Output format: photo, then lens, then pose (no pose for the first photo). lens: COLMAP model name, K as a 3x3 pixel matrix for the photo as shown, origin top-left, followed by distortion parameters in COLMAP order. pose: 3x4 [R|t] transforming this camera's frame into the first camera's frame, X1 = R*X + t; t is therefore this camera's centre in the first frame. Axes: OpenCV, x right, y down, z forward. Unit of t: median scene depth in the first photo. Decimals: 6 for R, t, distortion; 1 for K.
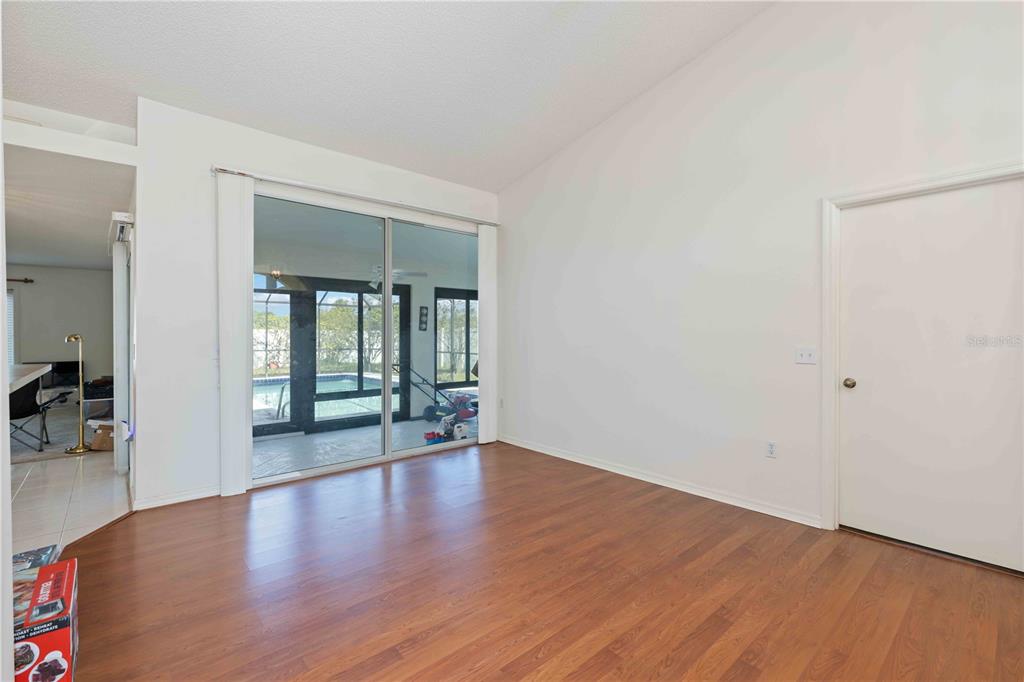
lens RADIAL K [[452.3, 0, 506.5], [0, 452.3, 338.2], [0, 0, 1]] dist [0.000061, -0.000126]
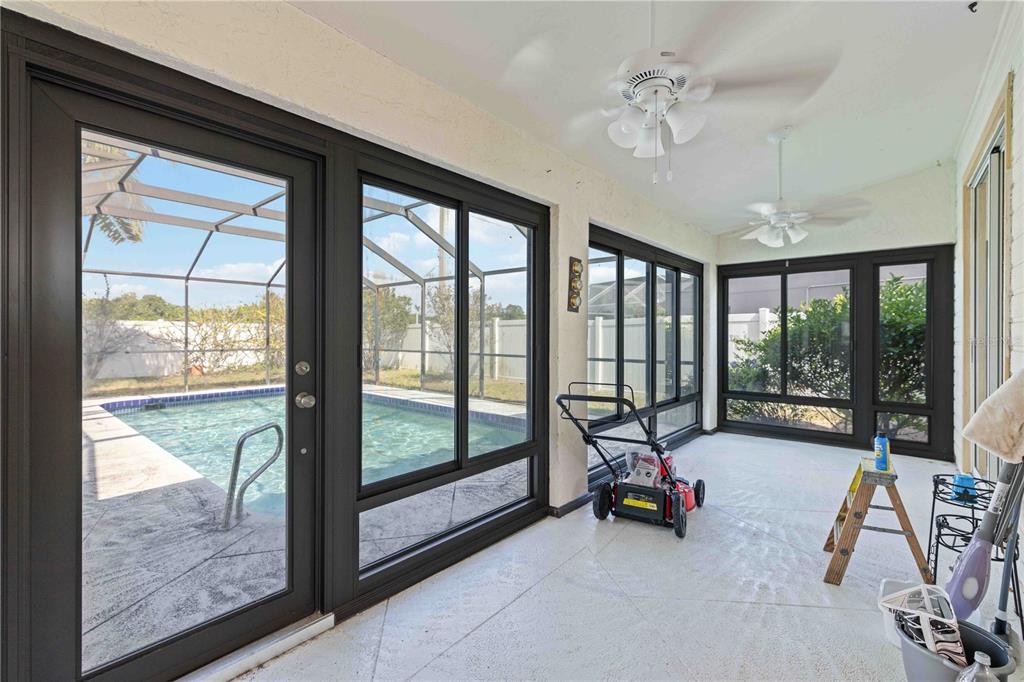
lens RADIAL K [[452.3, 0, 506.5], [0, 452.3, 338.2], [0, 0, 1]] dist [0.000061, -0.000126]
pose [[0.990899, 0.002814, 0.134580, -0.330655], [-0.003194, 0.999992, 0.002606, 0.009835], [-0.134571, -0.003012, 0.990899, 0.596924]]
